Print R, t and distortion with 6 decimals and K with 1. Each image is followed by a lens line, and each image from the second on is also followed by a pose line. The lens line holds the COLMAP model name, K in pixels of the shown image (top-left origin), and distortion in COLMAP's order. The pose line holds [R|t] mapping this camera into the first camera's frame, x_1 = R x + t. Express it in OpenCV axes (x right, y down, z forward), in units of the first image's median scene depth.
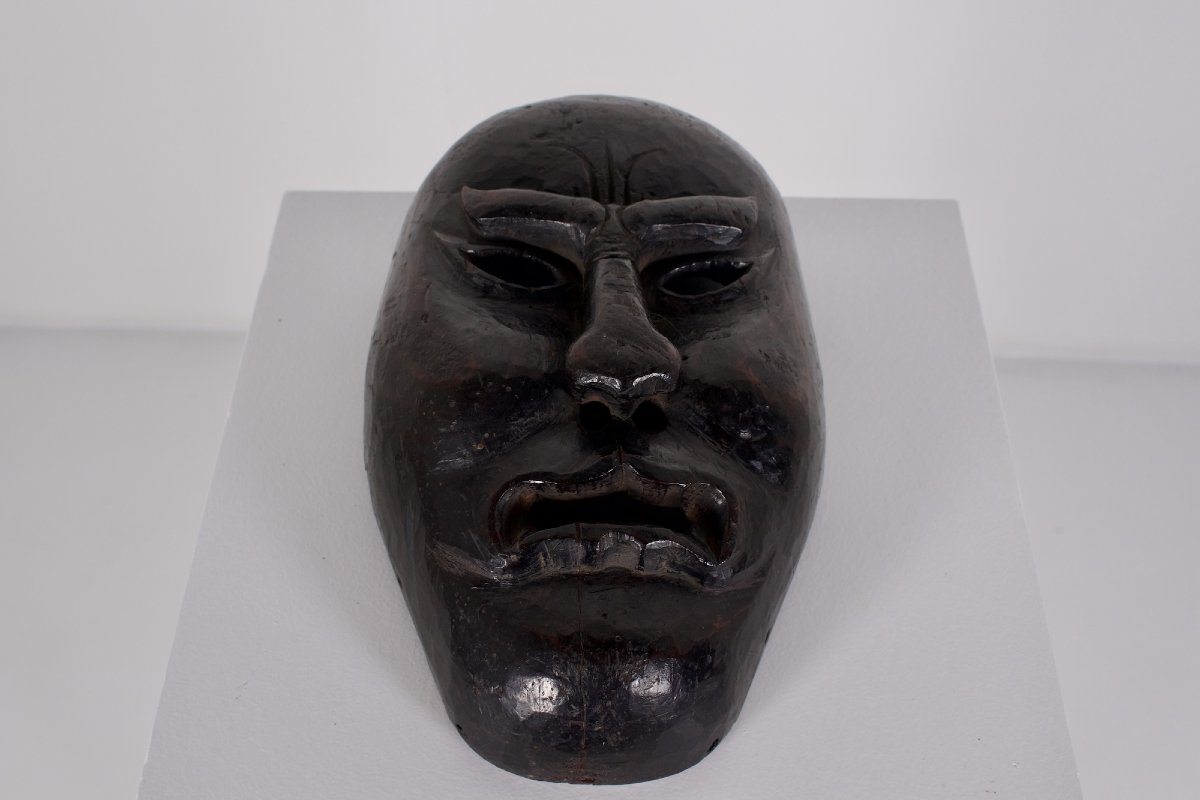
lens RADIAL K [[1310.9, 0, 603.8], [0, 1310.9, 405.4], [0, 0, 1]] dist [-0.006984, 0.000000]
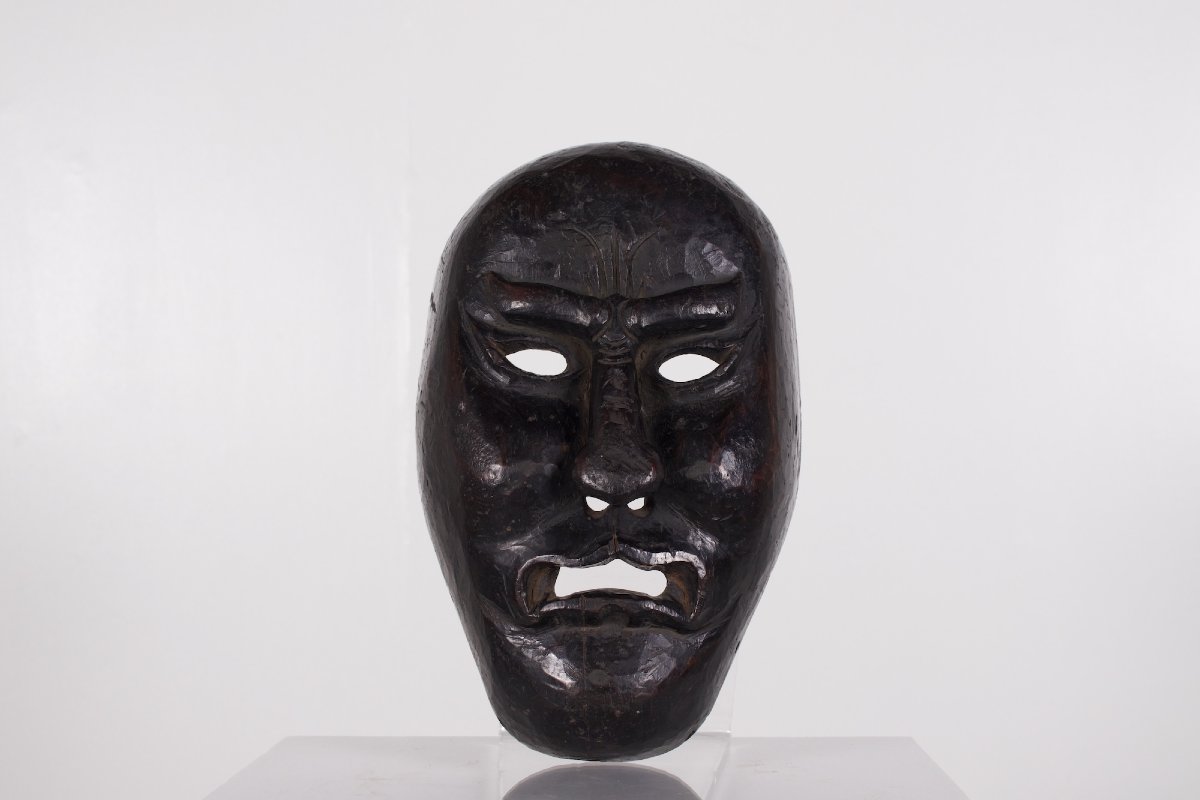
lens RADIAL K [[1801.3, 0, 597.3], [0, 1801.3, 405.1], [0, 0, 1]] dist [-0.017685, 0.000000]
pose [[0.996952, 0.007037, -0.077697, 0.129623], [0.019827, 0.940371, 0.339573, -0.681839], [0.075454, -0.340078, 0.937365, -0.616915]]
